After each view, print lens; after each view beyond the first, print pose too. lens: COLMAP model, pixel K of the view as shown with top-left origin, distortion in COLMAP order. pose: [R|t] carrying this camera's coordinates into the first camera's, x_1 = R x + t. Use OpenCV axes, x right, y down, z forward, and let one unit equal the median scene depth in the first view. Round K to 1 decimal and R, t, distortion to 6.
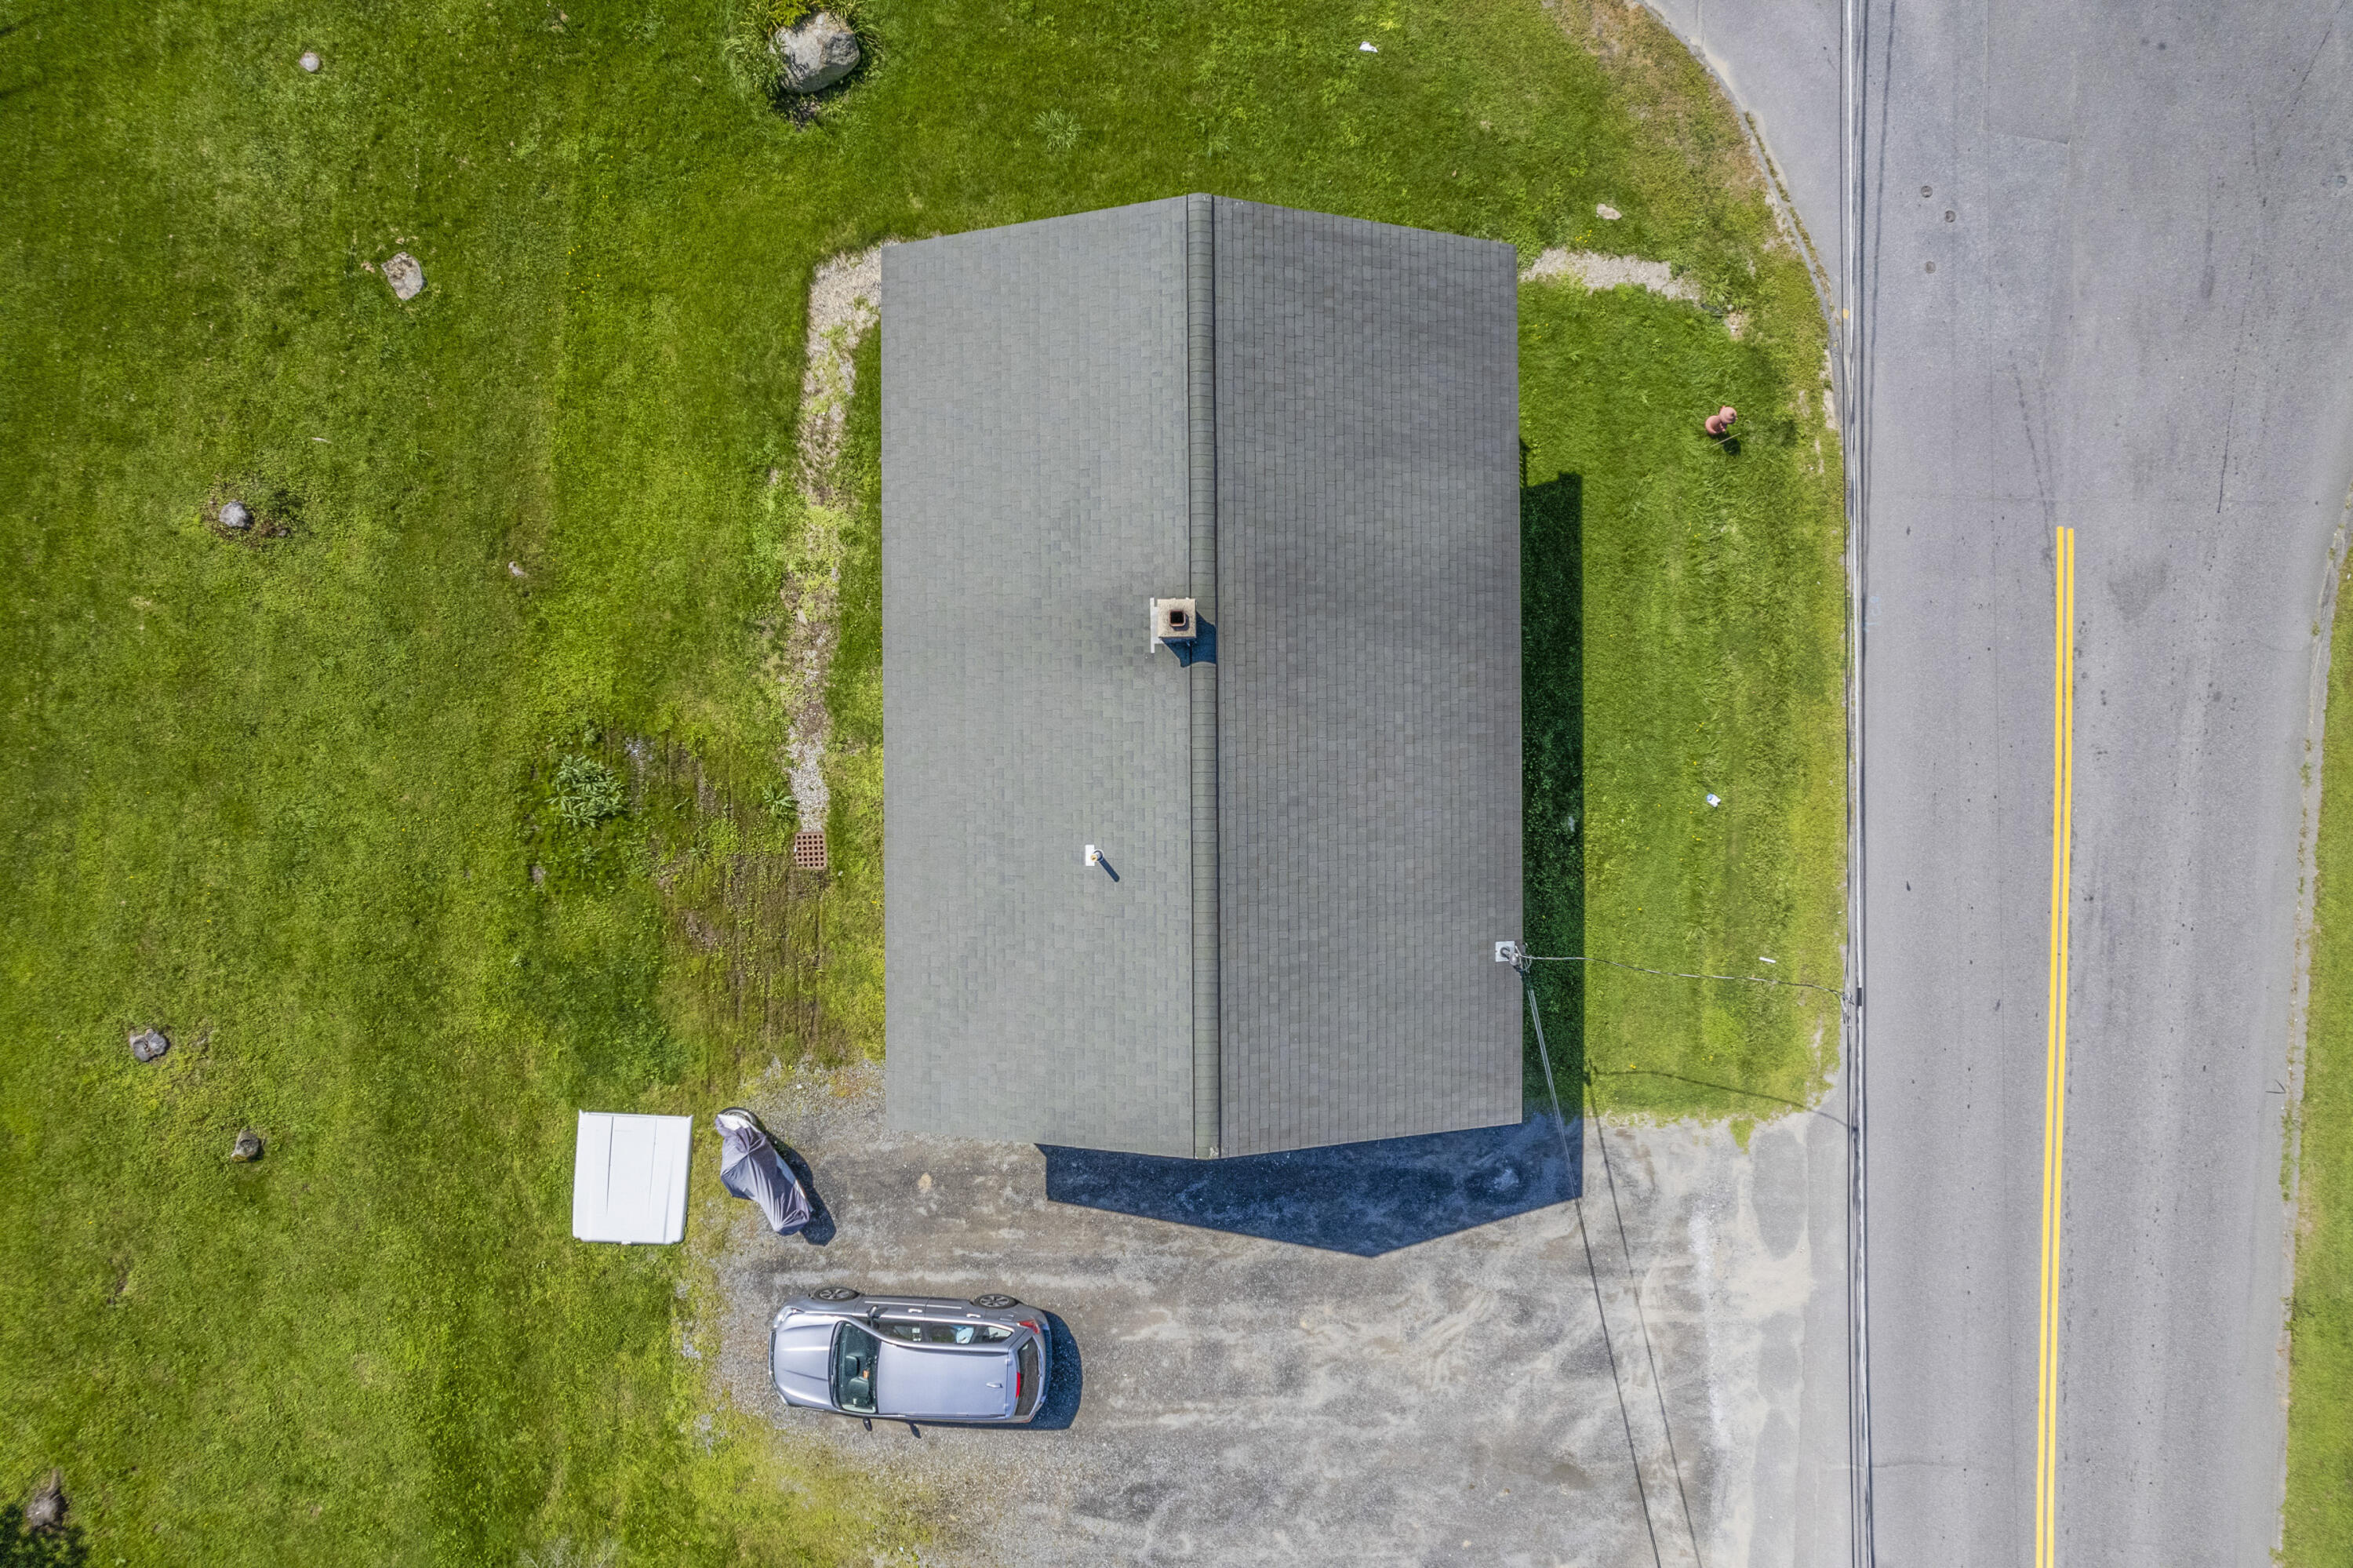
lens RADIAL K [[1518.2, 0, 1163.0], [0, 1518.2, 797.1], [0, 0, 1]] dist [-0.043179, 0.020242]
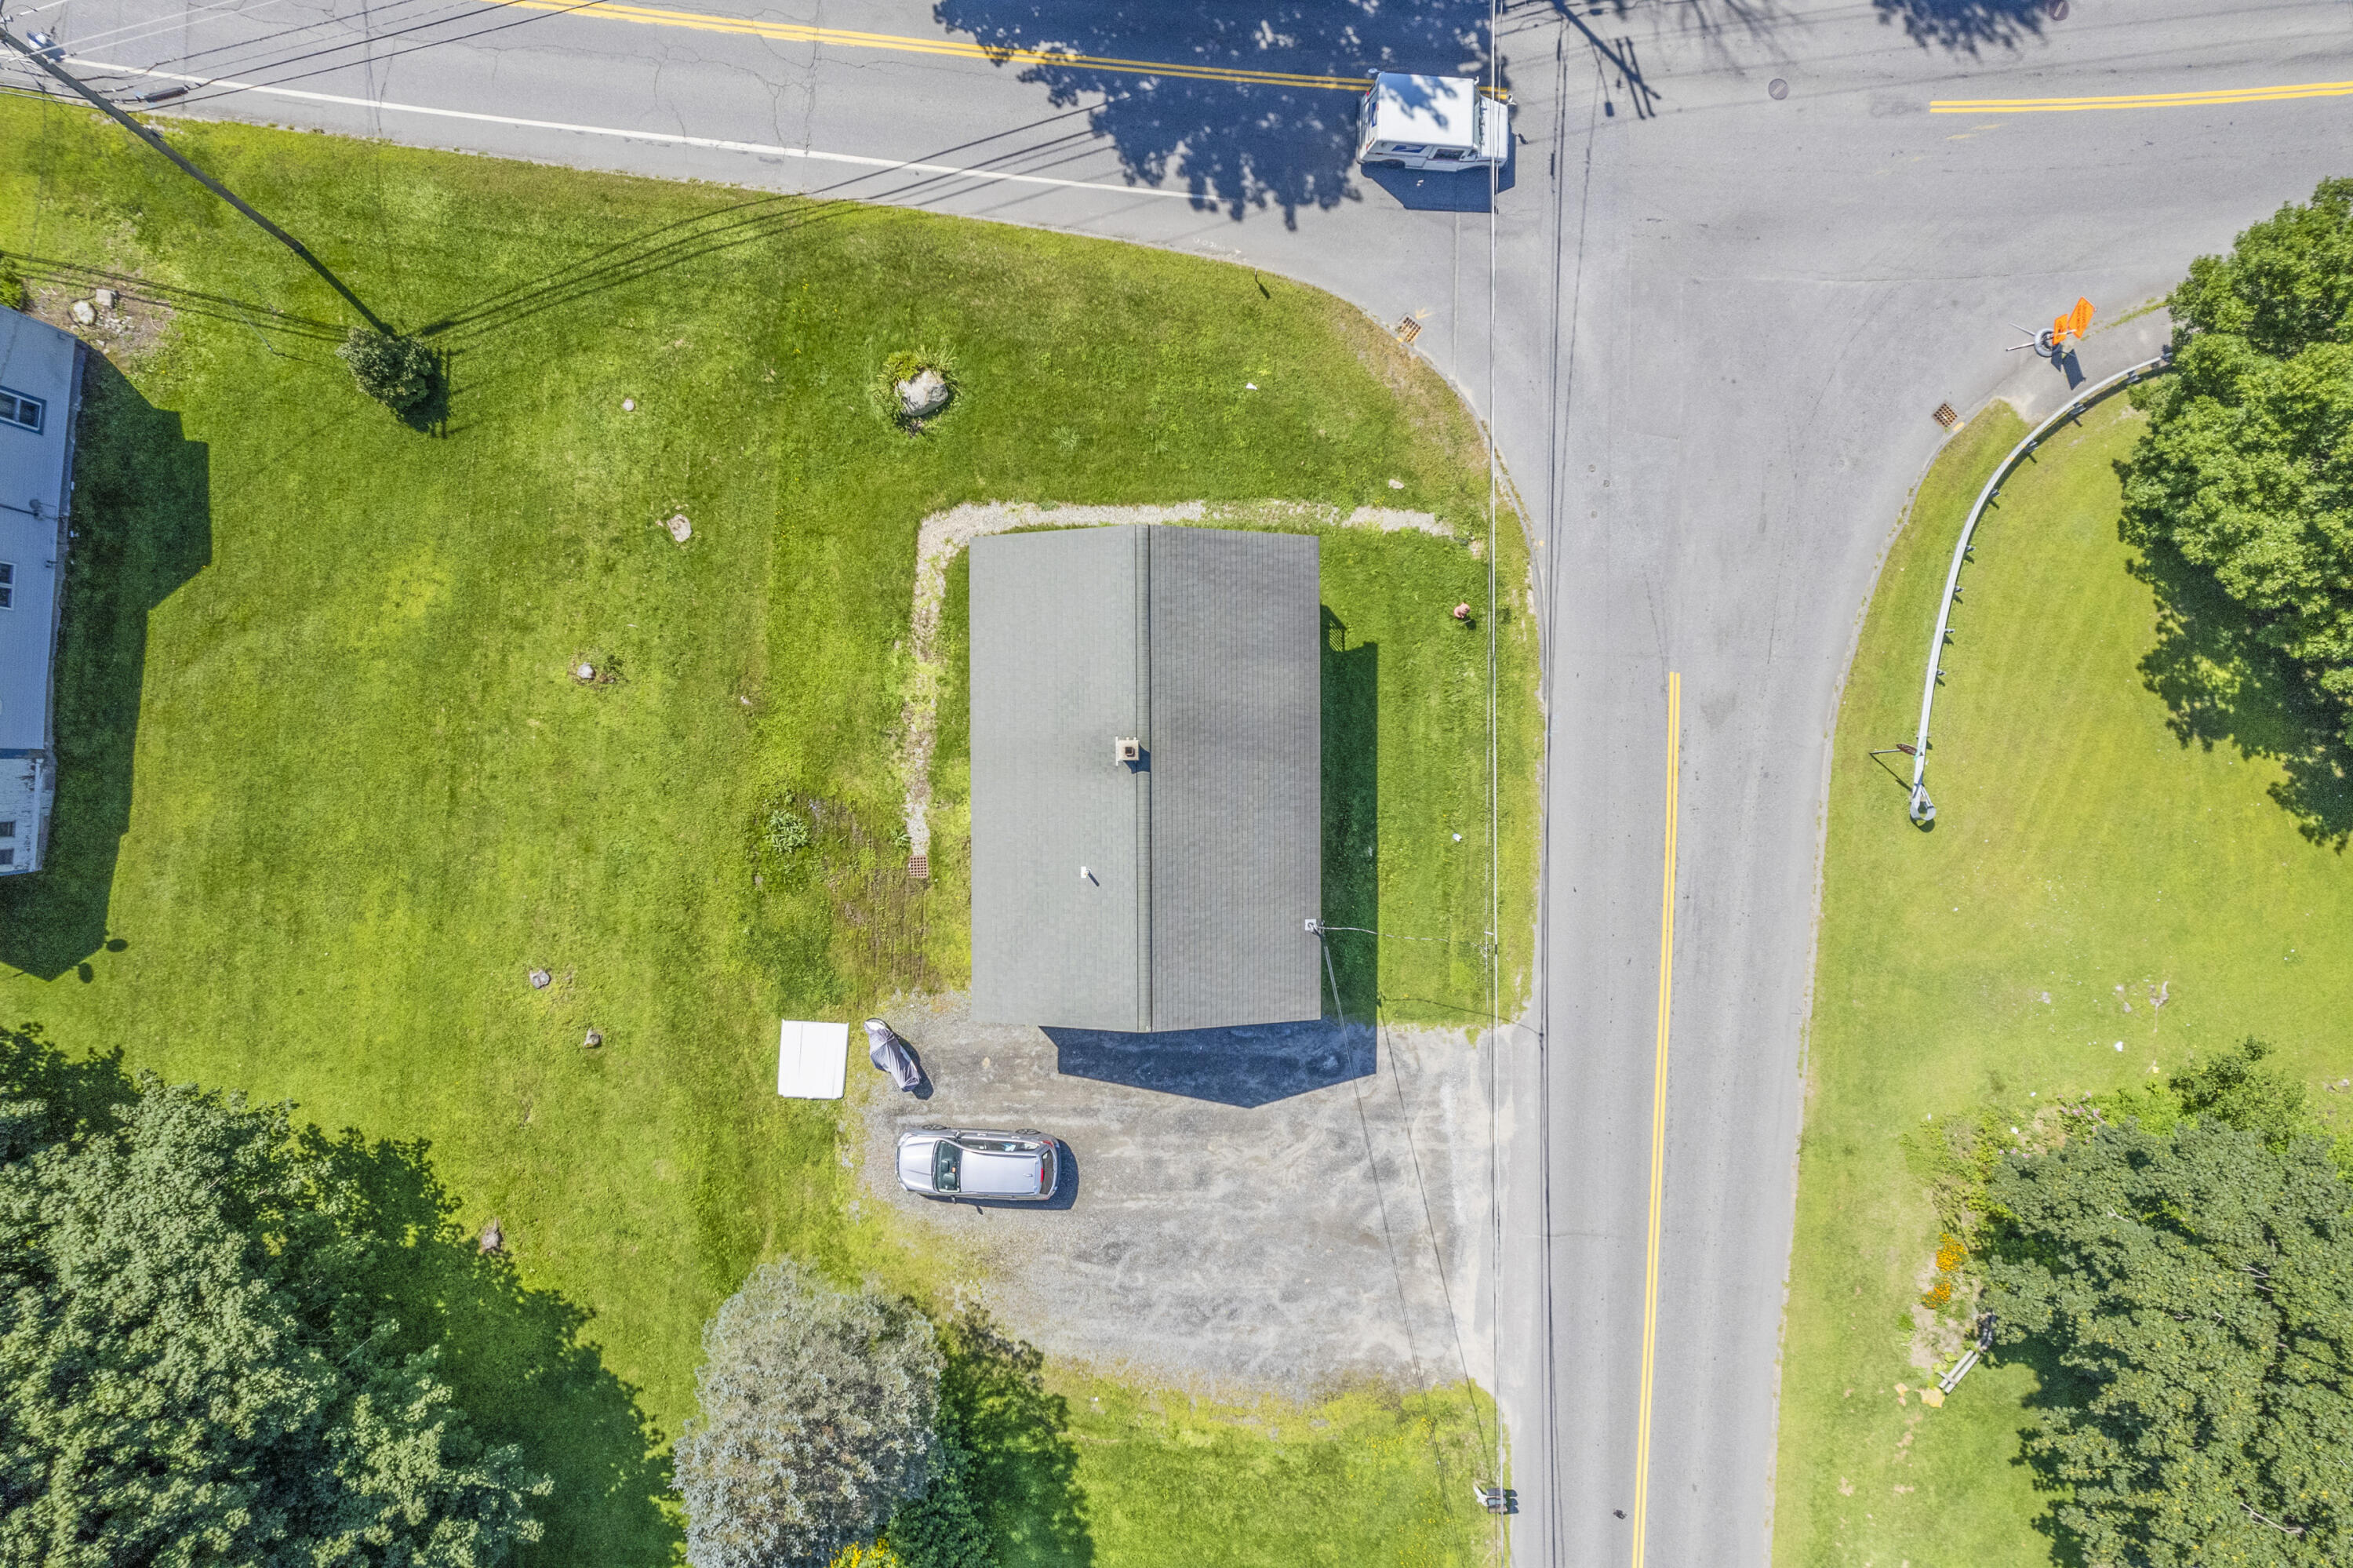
lens RADIAL K [[1518.2, 0, 1163.3], [0, 1518.2, 797.5], [0, 0, 1]] dist [-0.043179, 0.020242]
pose [[0.999993, 0.002349, 0.003050, 0.034980], [-0.002350, 0.999997, 0.000253, -0.042982], [-0.003050, -0.000260, 0.999995, -0.693748]]
